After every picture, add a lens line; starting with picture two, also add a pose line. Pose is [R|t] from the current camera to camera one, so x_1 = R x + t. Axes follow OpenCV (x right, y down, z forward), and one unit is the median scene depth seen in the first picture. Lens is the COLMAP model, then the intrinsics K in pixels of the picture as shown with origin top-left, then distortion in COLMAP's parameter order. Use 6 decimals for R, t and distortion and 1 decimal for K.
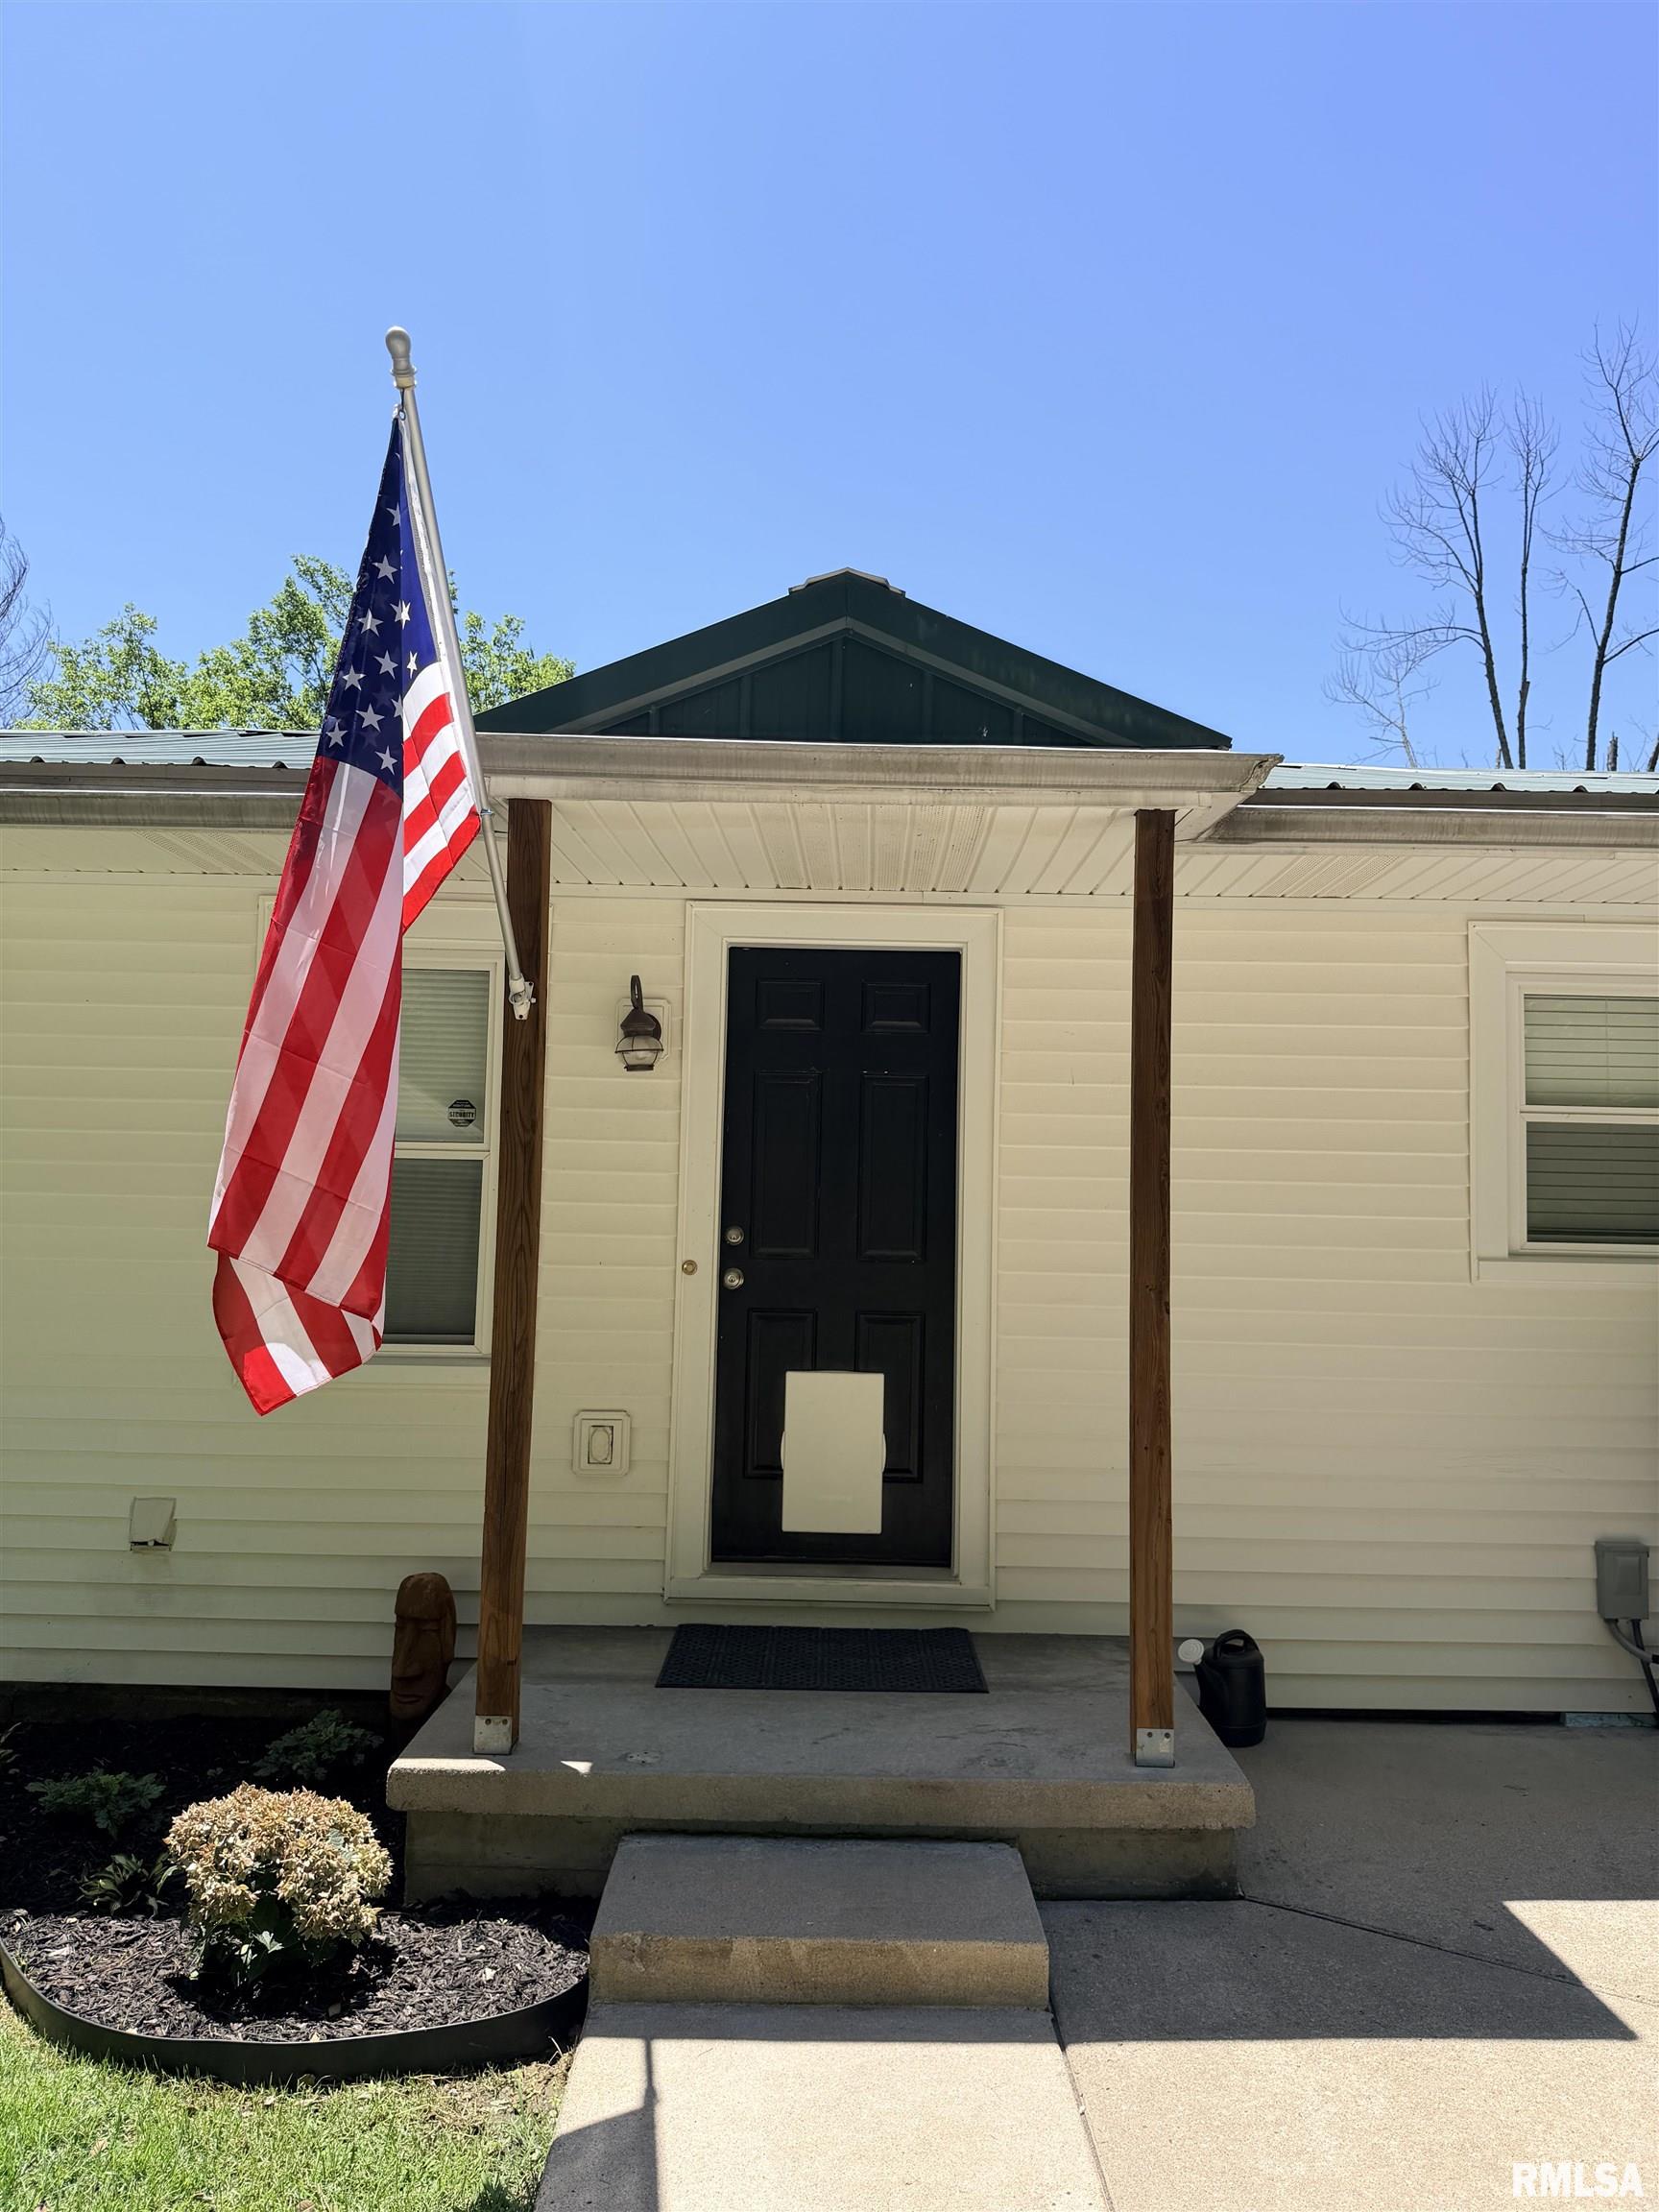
lens RADIAL K [[1559.2, 0, 841.5], [0, 1559.2, 1093.5], [0, 0, 1]] dist [0.027430, -0.005816]
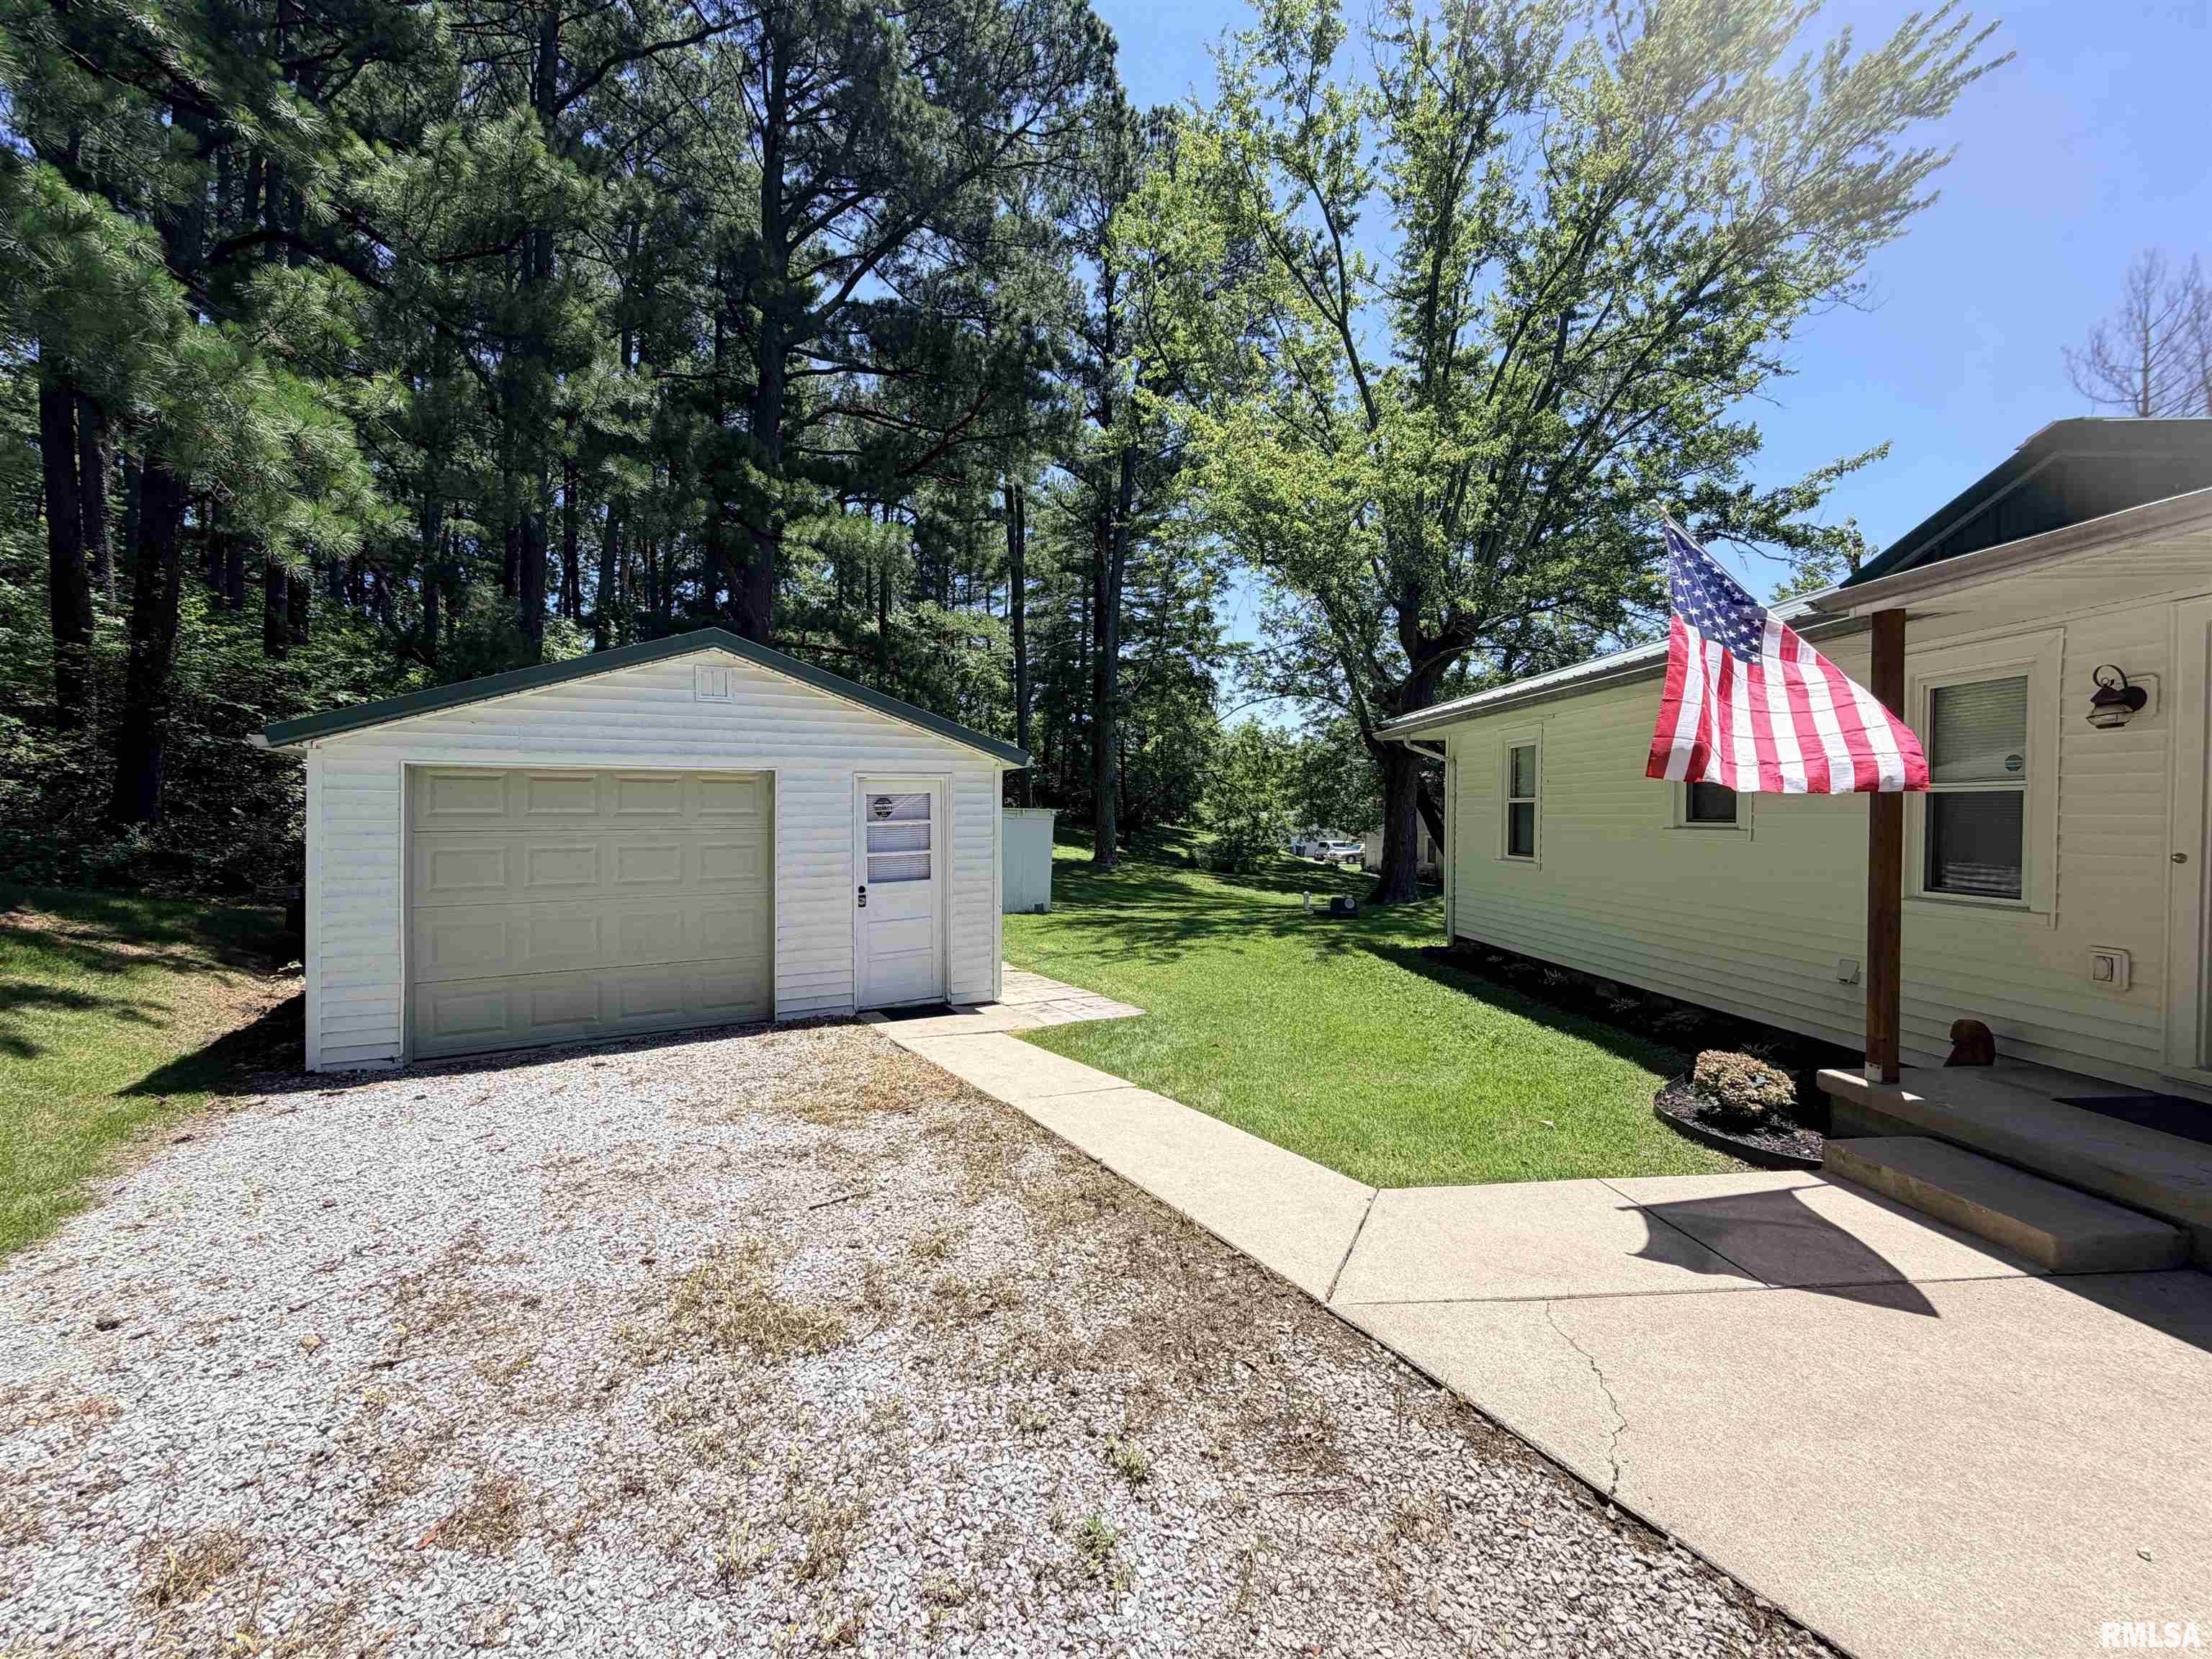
lens RADIAL K [[874.9, 0, 1117.2], [0, 874.9, 827.9], [0, 0, 1]] dist [-0.003811, 0.000320]
pose [[0.085400, -0.007977, -0.996315, 0.639603], [0.086973, 0.996211, -0.000521, -0.001295], [0.992543, -0.086608, 0.085770, -0.050189]]
